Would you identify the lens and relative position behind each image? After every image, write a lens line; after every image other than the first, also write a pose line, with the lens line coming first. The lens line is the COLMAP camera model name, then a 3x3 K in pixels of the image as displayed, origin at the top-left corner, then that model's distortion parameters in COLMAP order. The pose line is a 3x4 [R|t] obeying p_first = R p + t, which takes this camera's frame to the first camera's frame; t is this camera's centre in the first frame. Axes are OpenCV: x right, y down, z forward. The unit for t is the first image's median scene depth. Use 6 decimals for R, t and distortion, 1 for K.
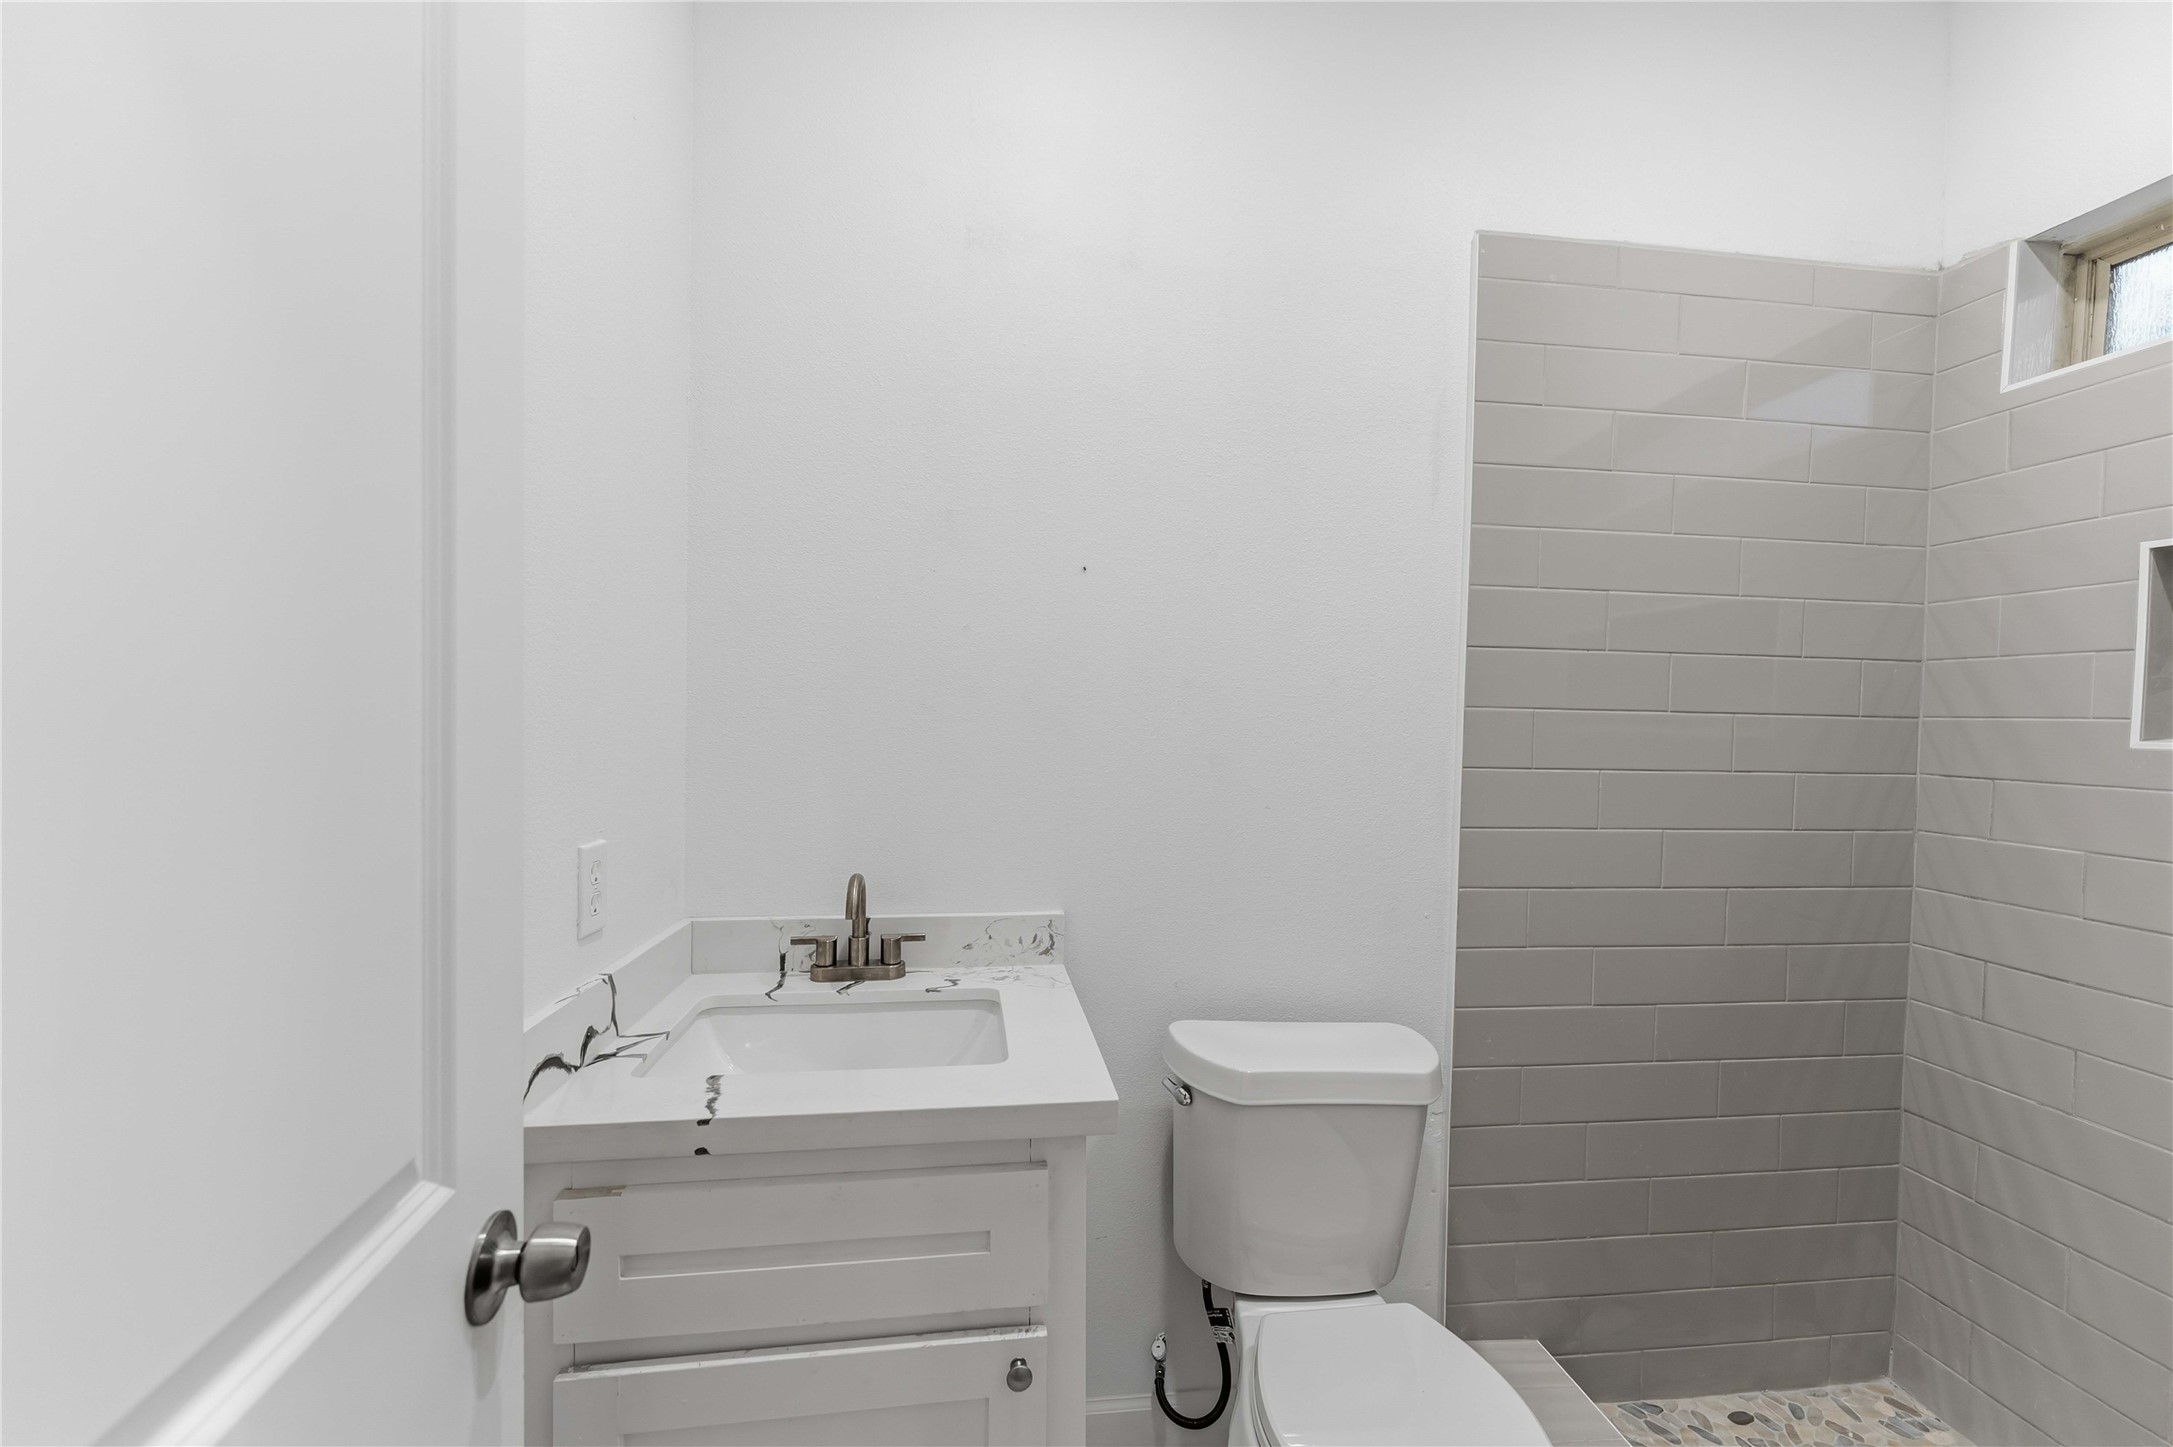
lens RADIAL K [[882.6, 0, 1082.4], [0, 882.6, 713.2], [0, 0, 1]] dist [0.000721, -0.000221]
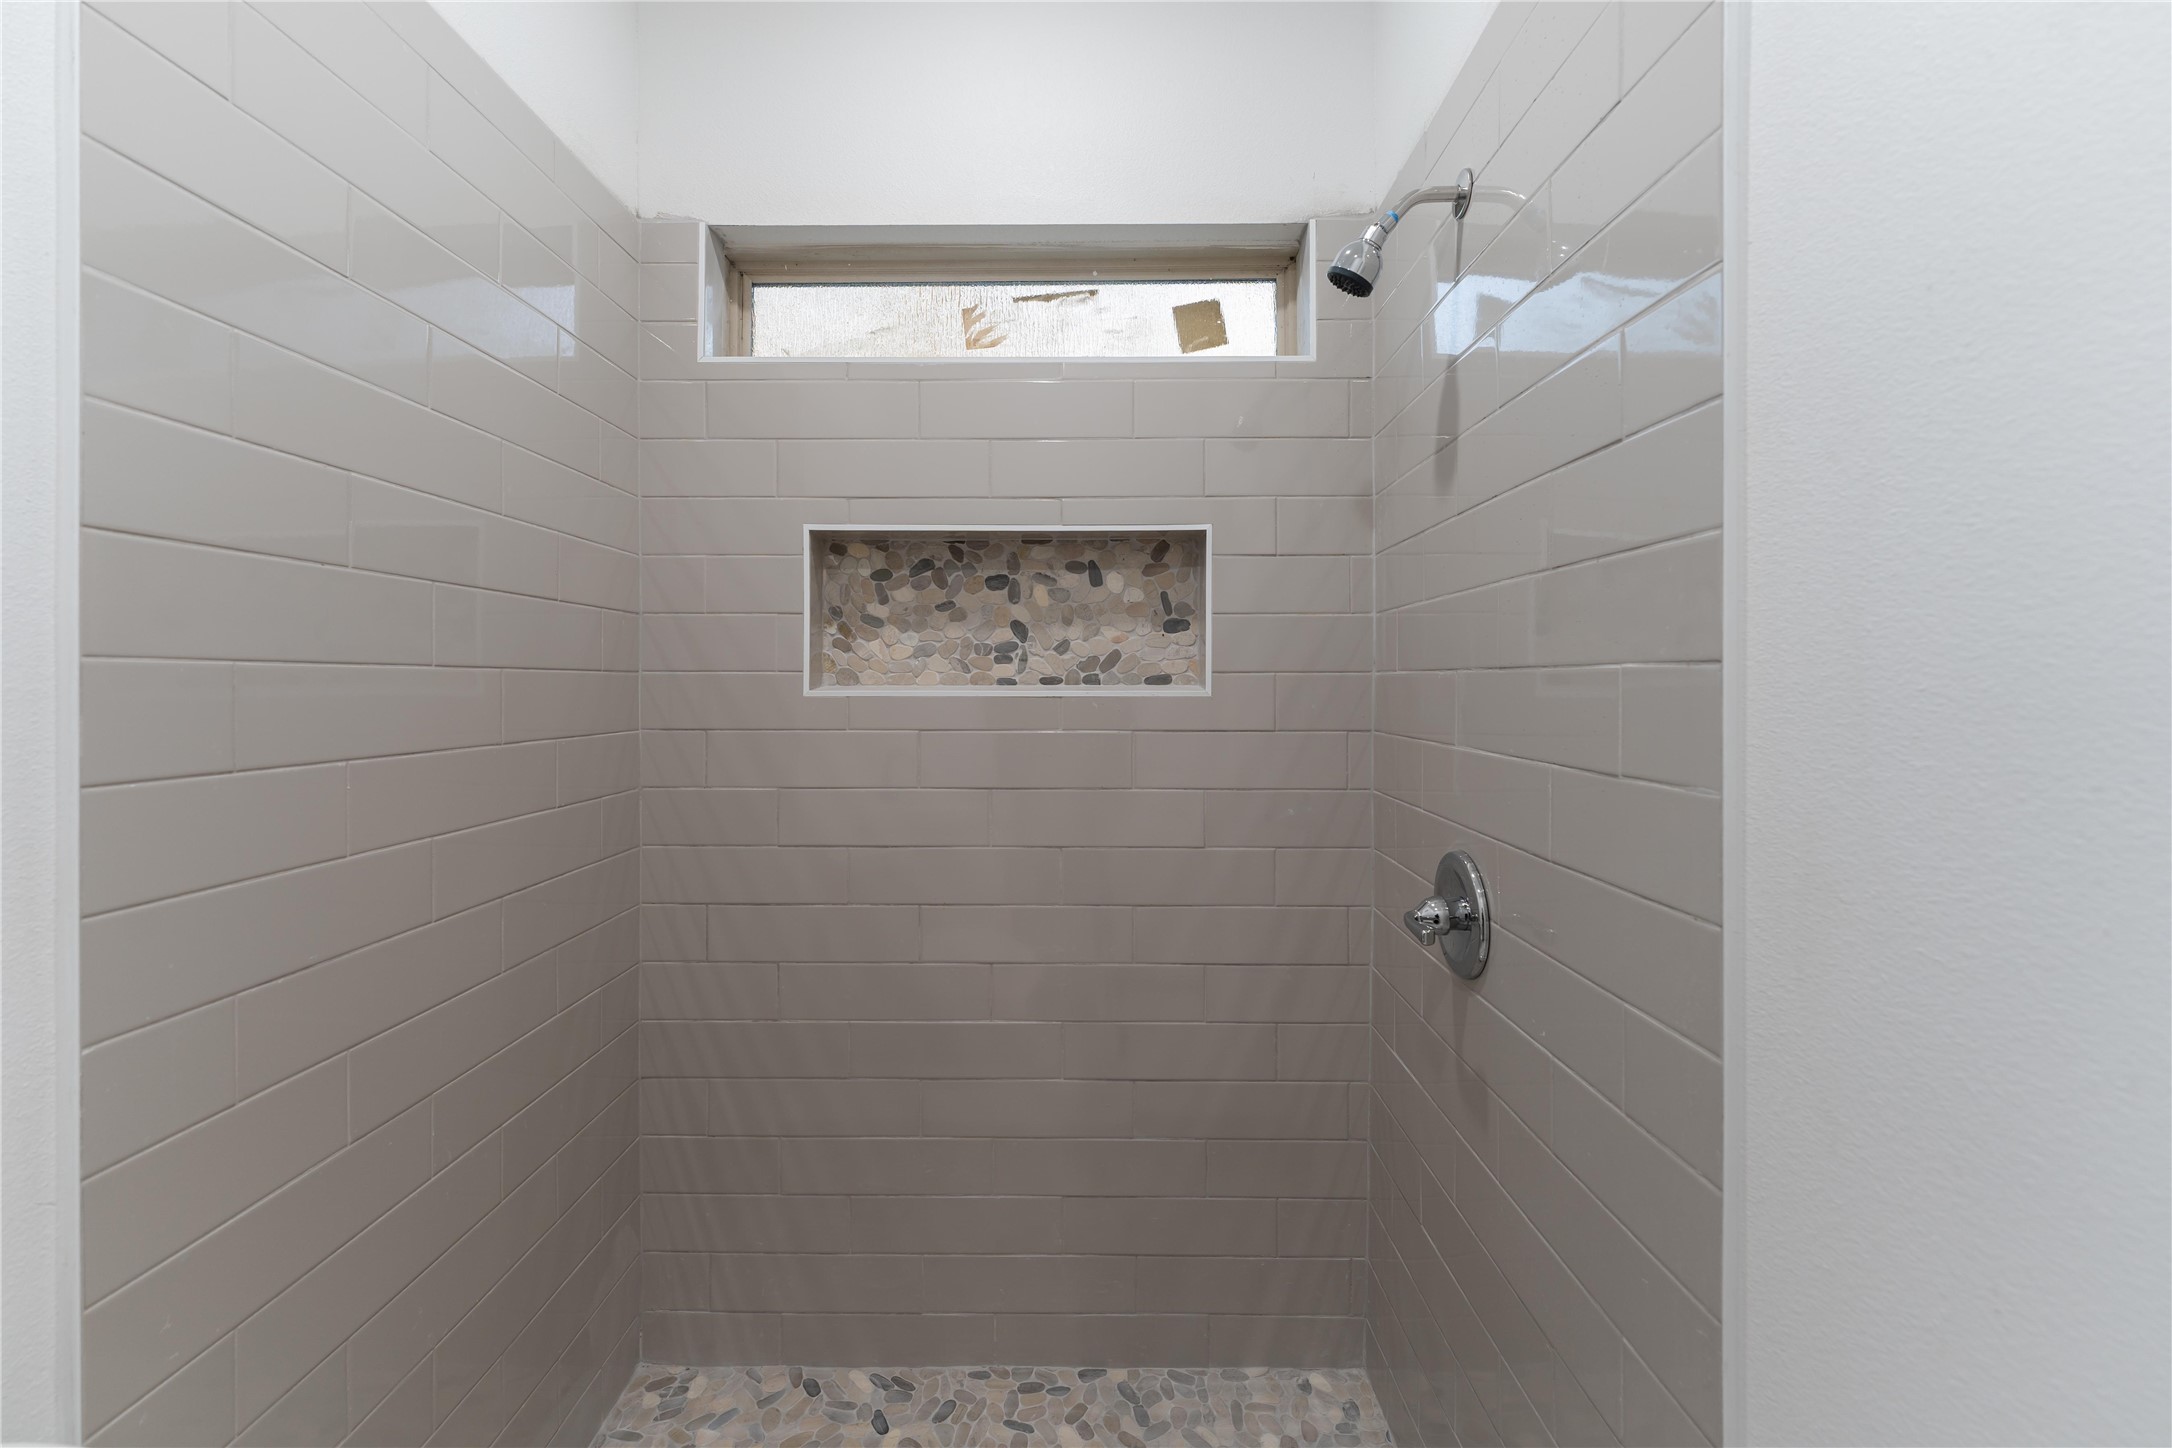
lens RADIAL K [[901.7, 0, 1090.1], [0, 901.7, 683.6], [0, 0, 1]] dist [0.000962, 0.000202]
pose [[0.130602, -0.025875, 0.991097, 0.027618], [0.000206, 0.999660, 0.026072, -0.007832], [-0.991435, -0.003201, 0.130563, 0.395864]]
